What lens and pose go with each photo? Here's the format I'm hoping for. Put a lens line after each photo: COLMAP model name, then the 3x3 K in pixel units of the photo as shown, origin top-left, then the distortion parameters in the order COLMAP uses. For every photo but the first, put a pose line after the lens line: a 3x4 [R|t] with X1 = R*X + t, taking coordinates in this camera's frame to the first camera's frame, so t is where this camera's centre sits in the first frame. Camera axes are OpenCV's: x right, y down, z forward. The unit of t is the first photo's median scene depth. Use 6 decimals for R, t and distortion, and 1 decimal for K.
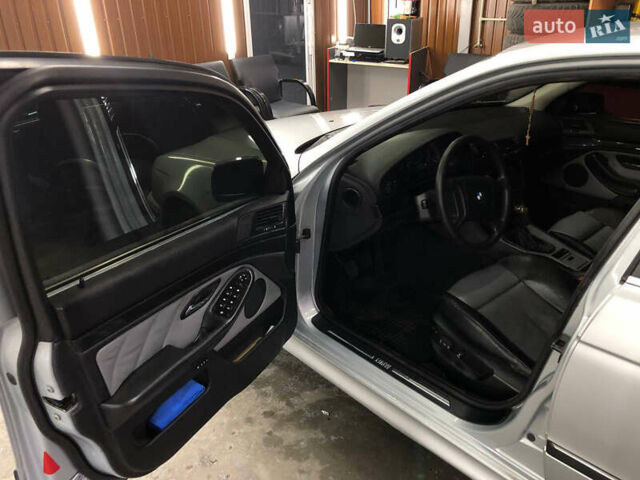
lens RADIAL K [[453.0, 0, 320.0], [0, 453.0, 230.8], [0, 0, 1]] dist [-0.001285, 0.000537]
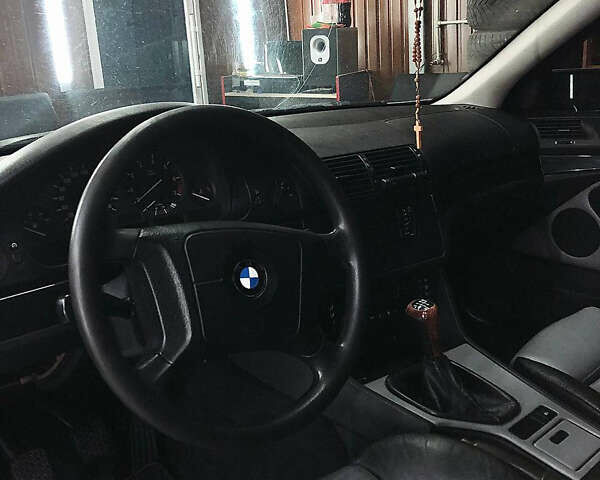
lens RADIAL K [[603.0, 0, 303.7], [0, 603.0, 248.8], [0, 0, 1]] dist [0.075885, -0.126918]
pose [[0.998504, -0.041079, 0.036090, 0.156147], [0.046056, 0.987592, -0.150137, -0.012123], [-0.029475, 0.151574, 0.988006, 0.228769]]
